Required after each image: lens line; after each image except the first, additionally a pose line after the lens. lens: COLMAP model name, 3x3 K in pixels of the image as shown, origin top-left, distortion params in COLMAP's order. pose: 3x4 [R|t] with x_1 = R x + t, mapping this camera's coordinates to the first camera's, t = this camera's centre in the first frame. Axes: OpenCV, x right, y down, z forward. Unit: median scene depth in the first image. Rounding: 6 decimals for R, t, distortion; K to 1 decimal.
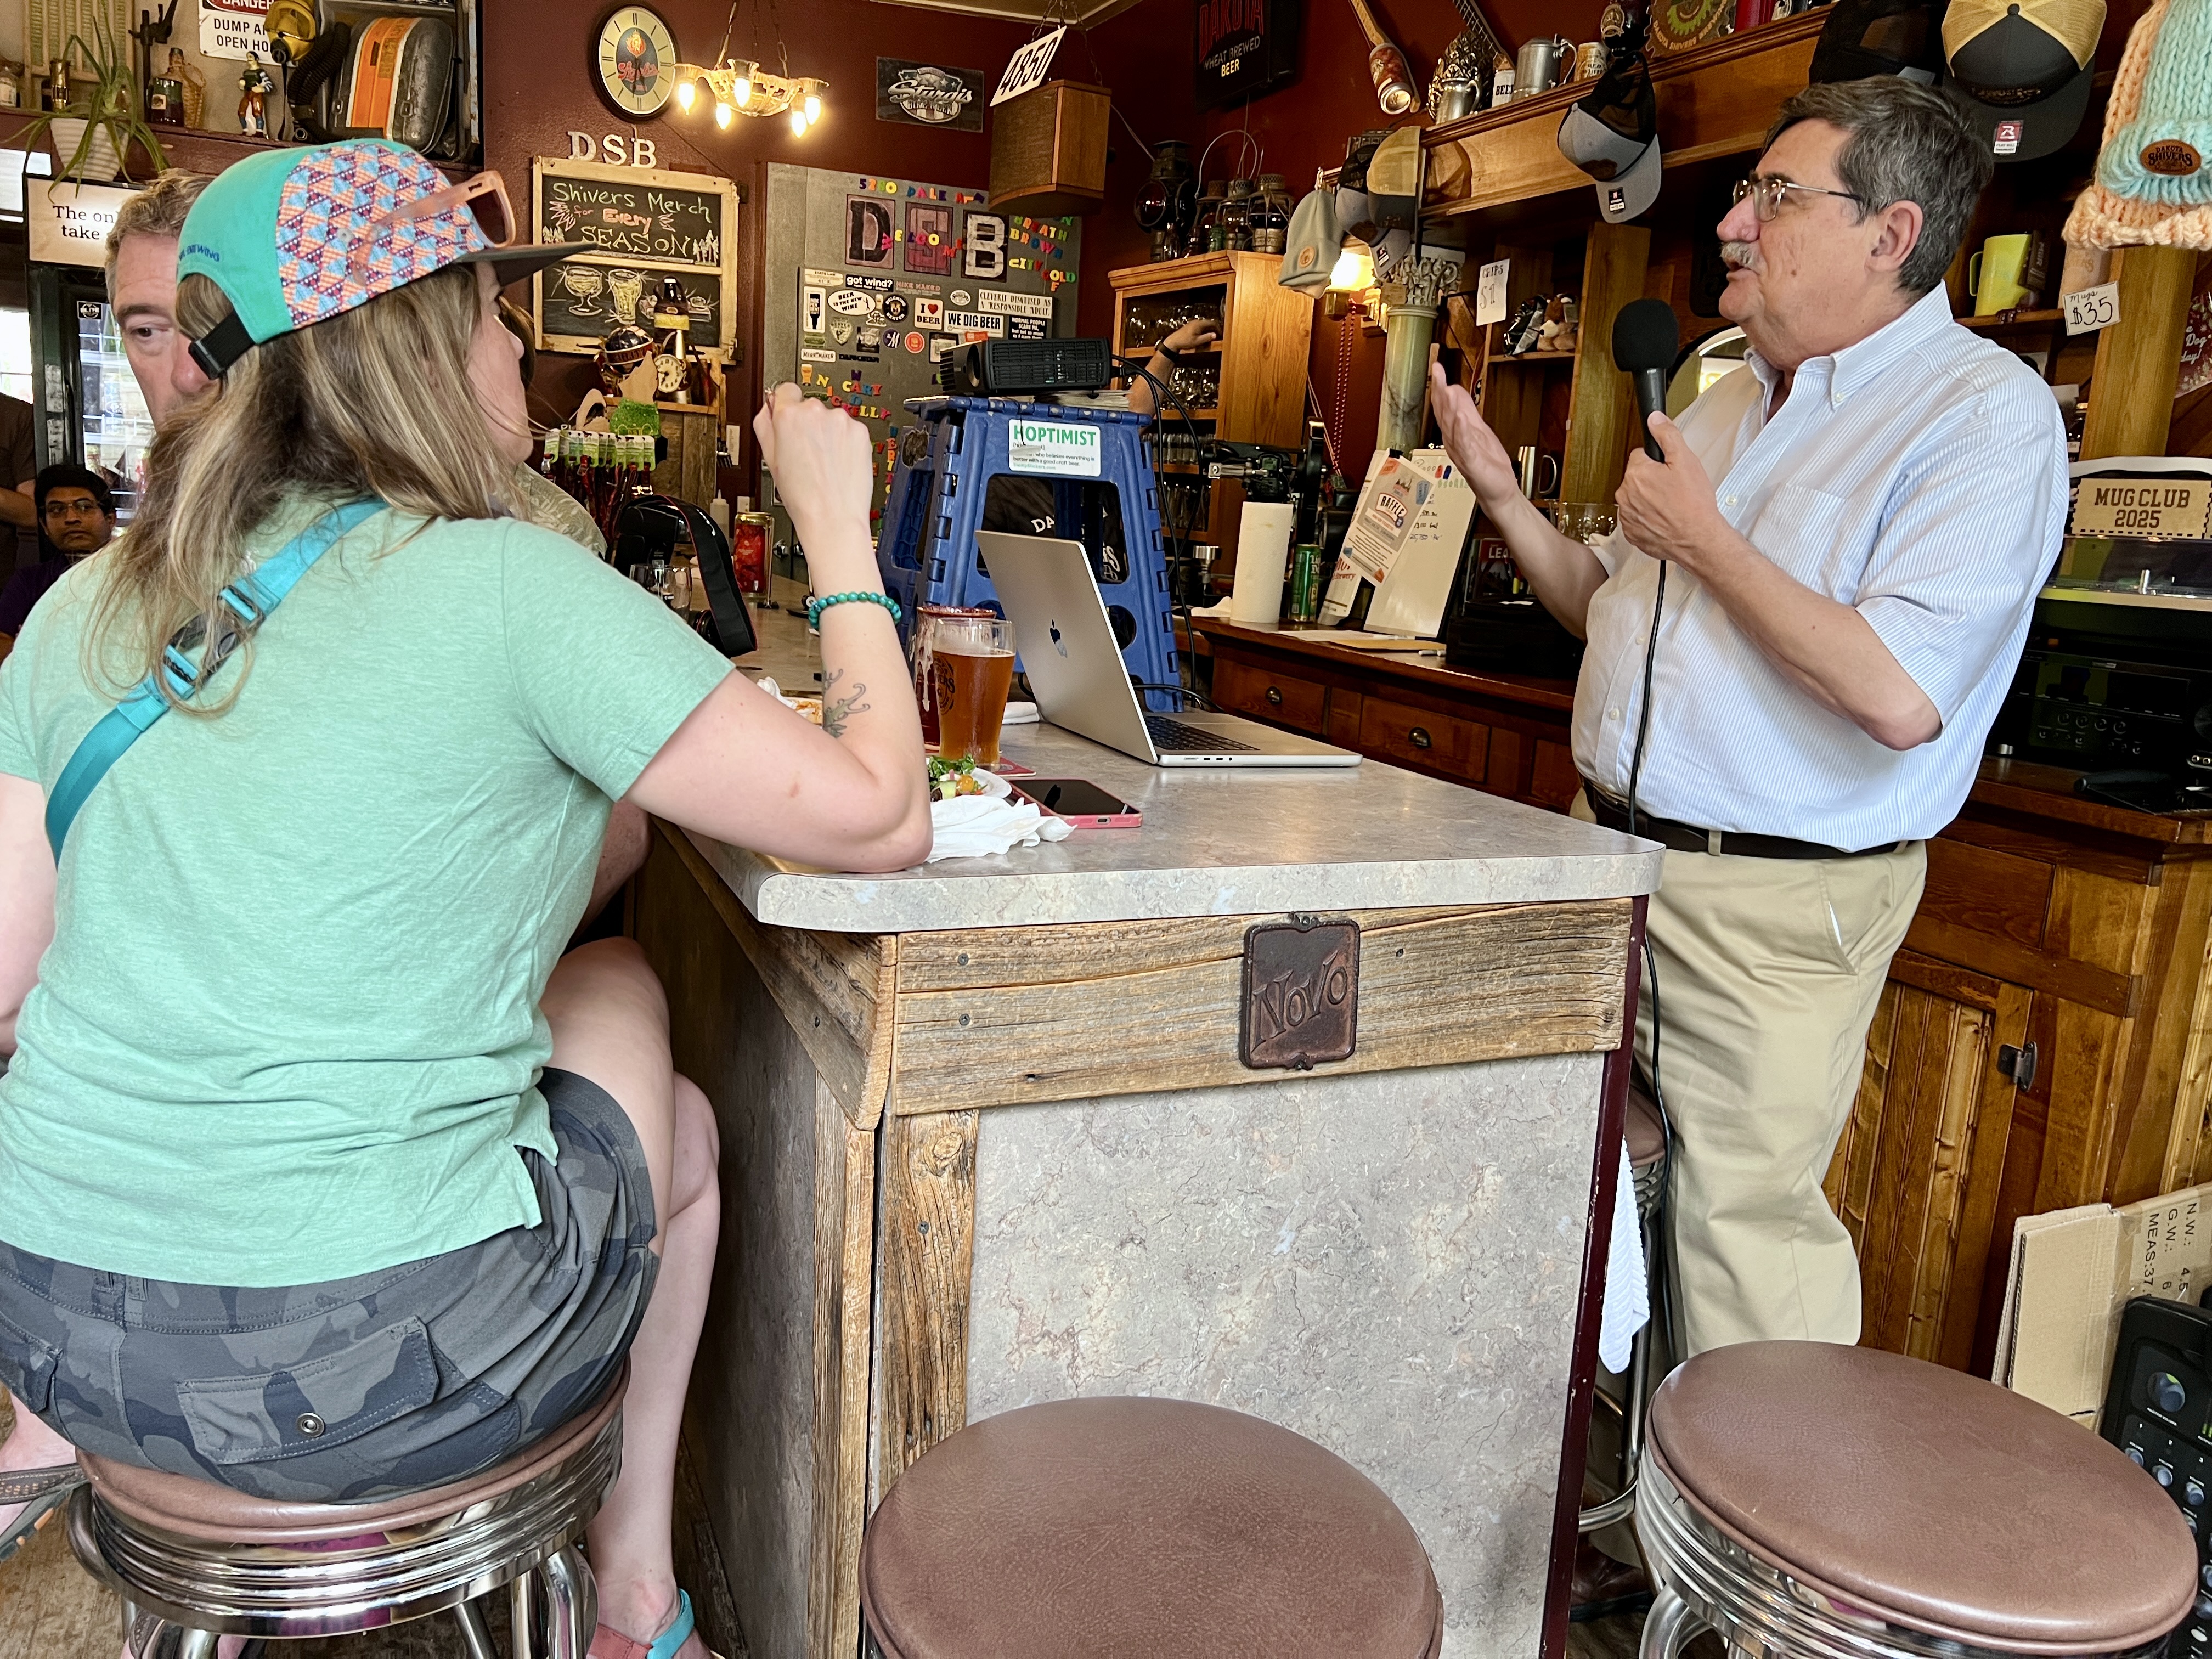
lens RADIAL K [[1835.3, 0, 1106.0], [0, 1835.3, 829.5], [0, 0, 1]] dist [0.117002, -0.154133]
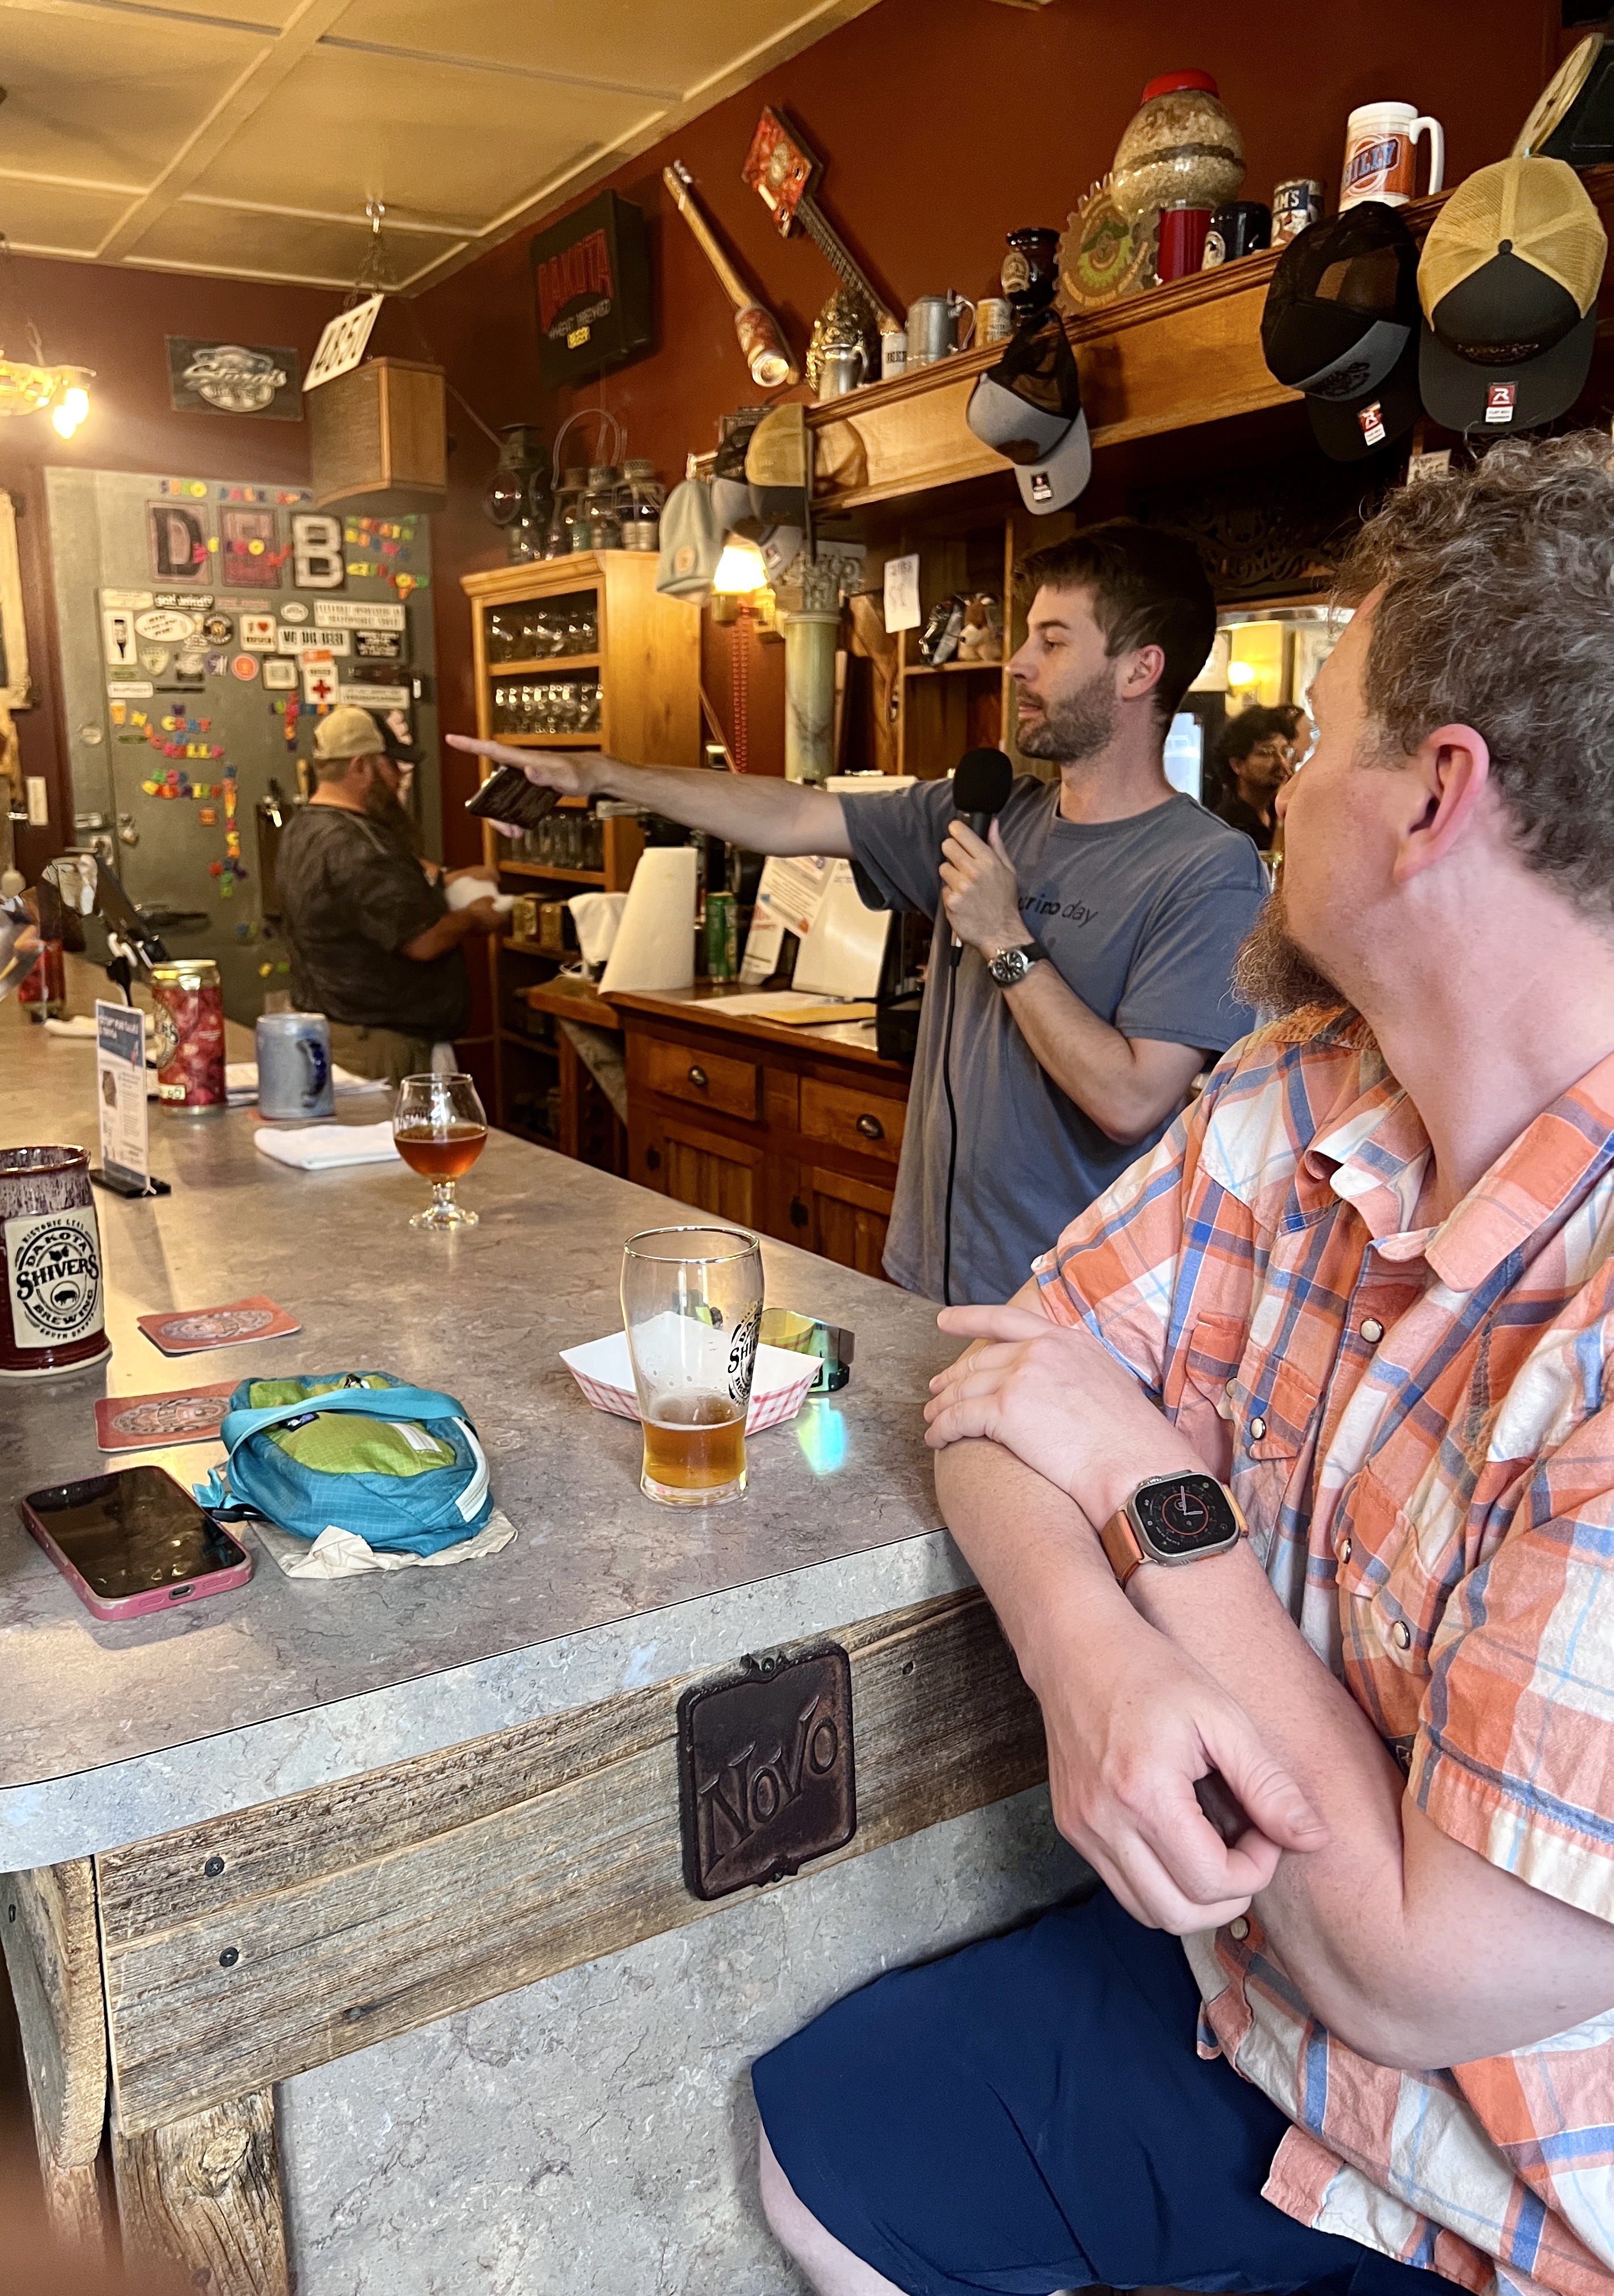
lens RADIAL K [[1917.5, 0, 805.8], [0, 1917.5, 1240.4], [0, 0, 1]] dist [0.020389, -0.010529]
pose [[0.986279, -0.095634, 0.134563, 0.013504], [0.088412, 0.994354, 0.058679, -0.042802], [-0.139416, -0.045977, 0.989166, 0.099912]]
